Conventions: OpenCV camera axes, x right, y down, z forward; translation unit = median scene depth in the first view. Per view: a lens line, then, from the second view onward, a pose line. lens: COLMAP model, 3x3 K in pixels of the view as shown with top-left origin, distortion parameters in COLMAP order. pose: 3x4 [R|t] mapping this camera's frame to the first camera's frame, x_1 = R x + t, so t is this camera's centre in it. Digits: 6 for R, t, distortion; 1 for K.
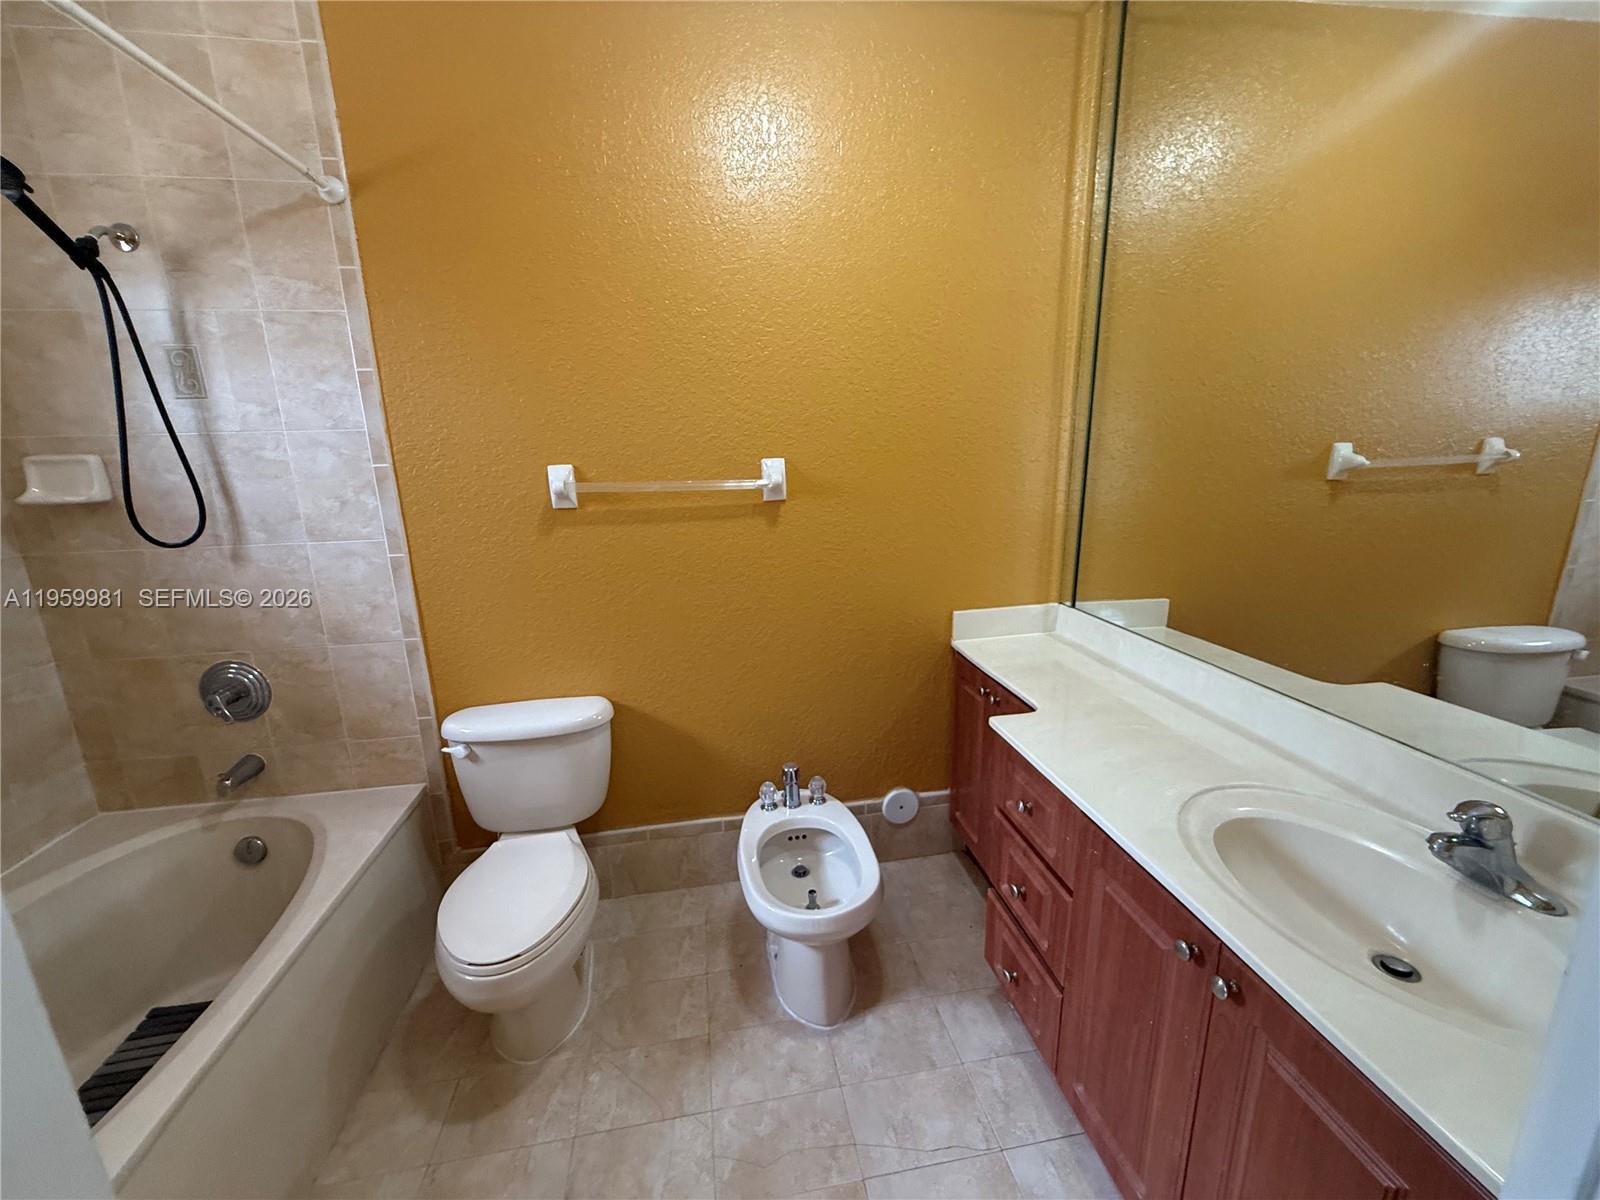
lens RADIAL K [[641.7, 0, 798.5], [0, 641.7, 599.6], [0, 0, 1]] dist [0.001645, -0.000230]
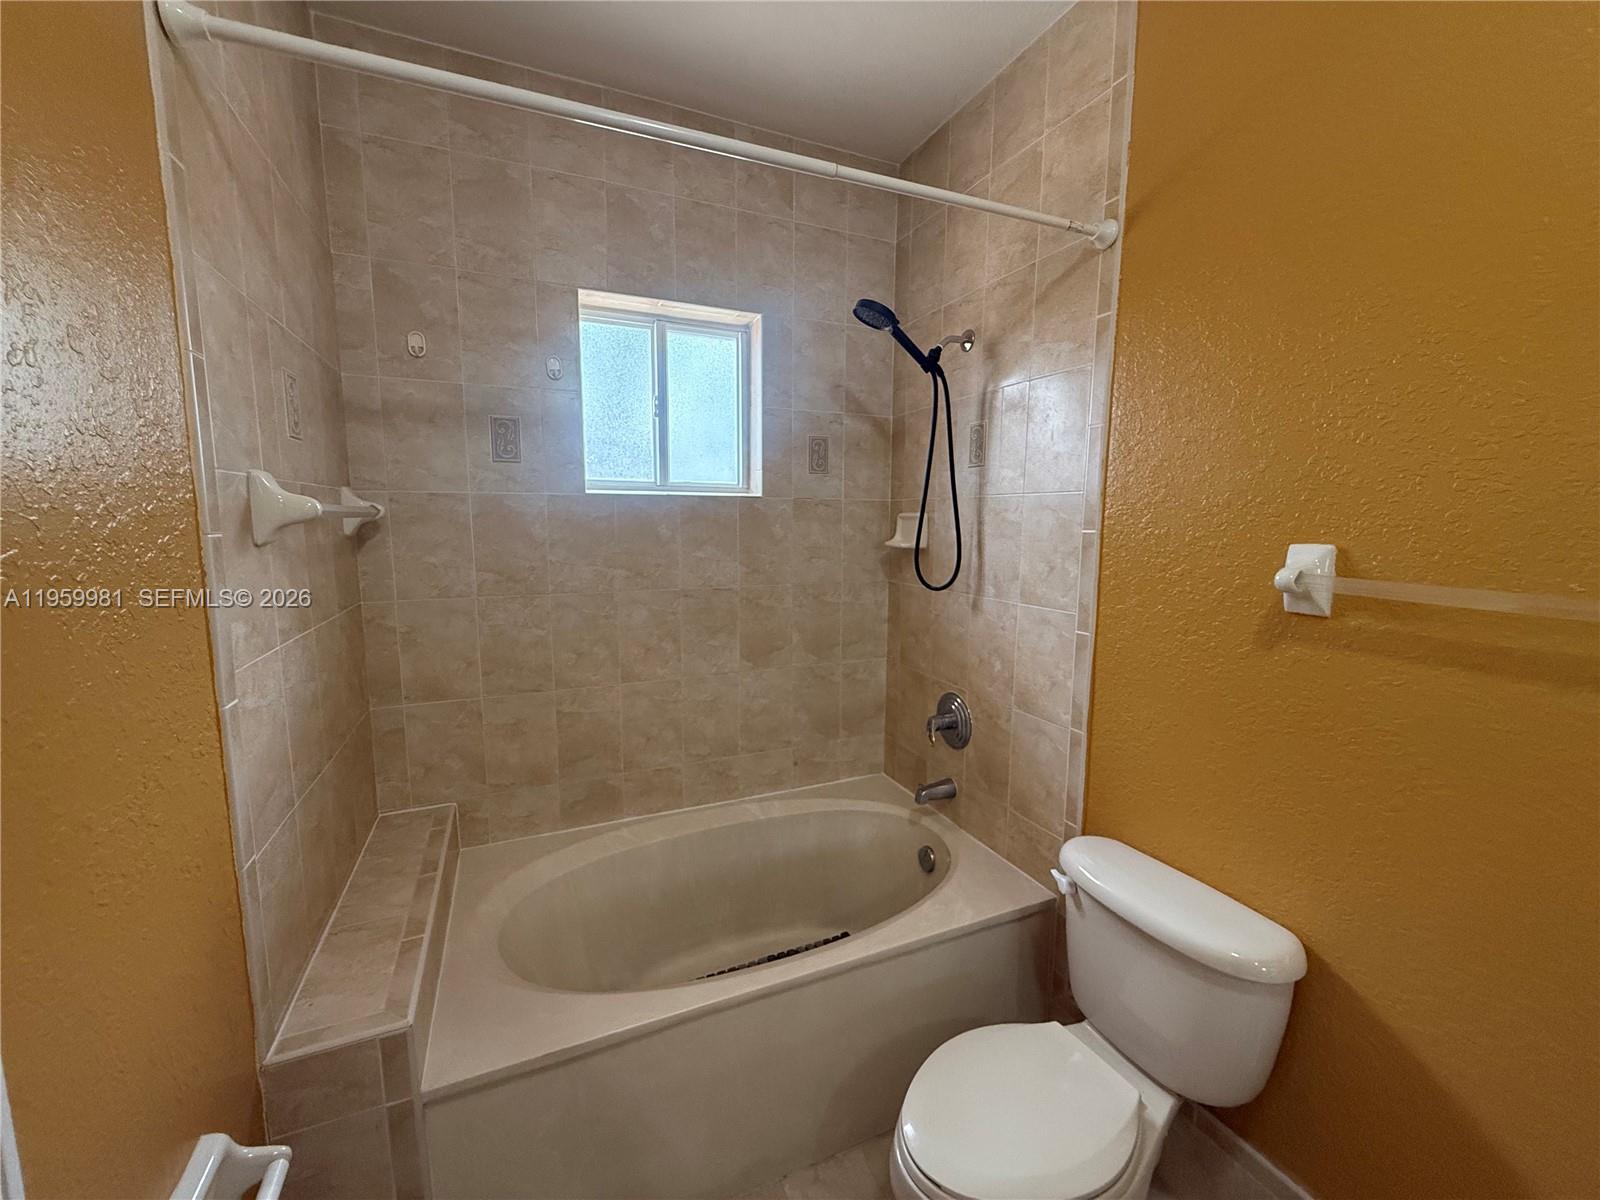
lens RADIAL K [[641.7, 0, 795.1], [0, 641.7, 599.8], [0, 0, 1]] dist [0.001645, -0.000230]
pose [[0.236147, 0.150867, -0.959934, 0.110112], [-0.234098, 0.967611, 0.094485, -0.104737], [0.943097, 0.202407, 0.263817, 0.398607]]
